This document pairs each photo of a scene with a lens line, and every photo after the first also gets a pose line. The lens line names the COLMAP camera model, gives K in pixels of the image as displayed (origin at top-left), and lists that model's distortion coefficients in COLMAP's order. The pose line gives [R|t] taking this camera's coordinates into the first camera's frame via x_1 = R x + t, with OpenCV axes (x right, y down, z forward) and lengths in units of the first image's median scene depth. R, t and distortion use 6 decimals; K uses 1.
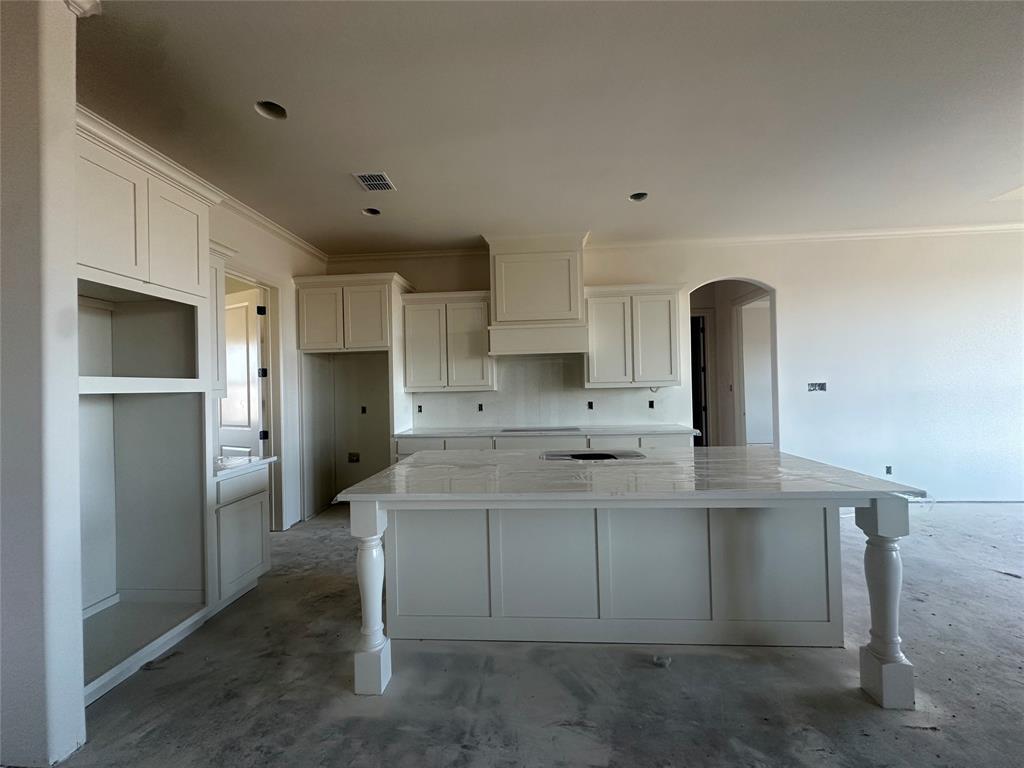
lens RADIAL K [[408.5, 0, 512.0], [0, 408.5, 384.0], [0, 0, 1]] dist [0.000425, 0.000161]
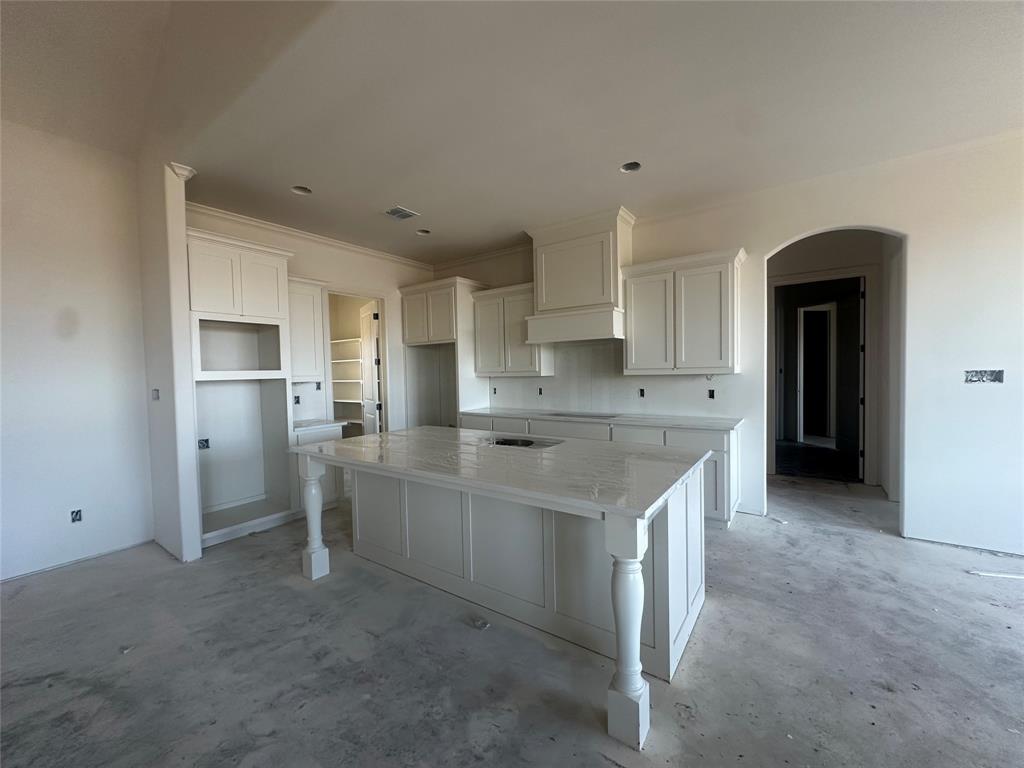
lens RADIAL K [[408.5, 0, 512.0], [0, 408.5, 384.0], [0, 0, 1]] dist [0.000425, 0.000161]
pose [[0.853984, 0.021829, -0.519841, 0.459251], [0.005680, 0.998669, 0.051267, -0.019176], [0.520269, -0.046734, 0.852723, 0.051138]]
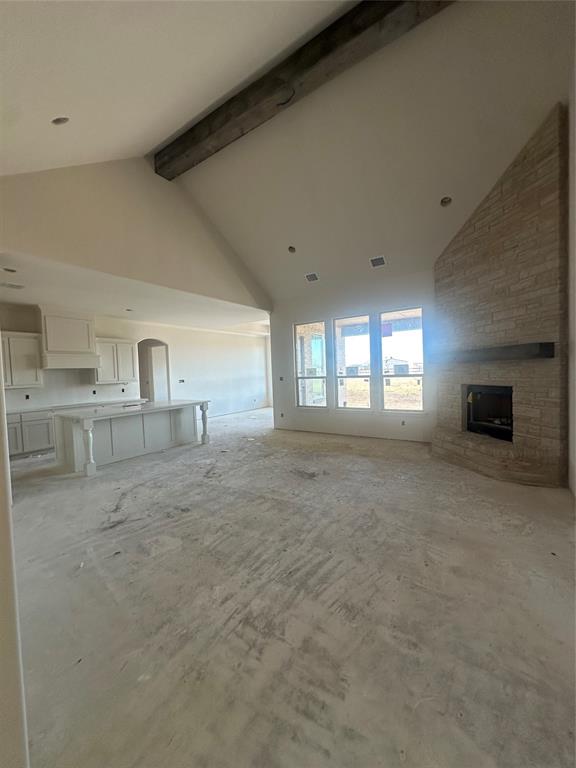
lens RADIAL K [[306.4, 0, 288.0], [0, 306.4, 384.0], [0, 0, 1]] dist [0.000425, 0.000161]
pose [[0.504442, -0.029861, 0.862929, -0.716802], [0.020009, 0.999538, 0.022892, -0.007343], [-0.863214, 0.005718, 0.504806, -0.706708]]
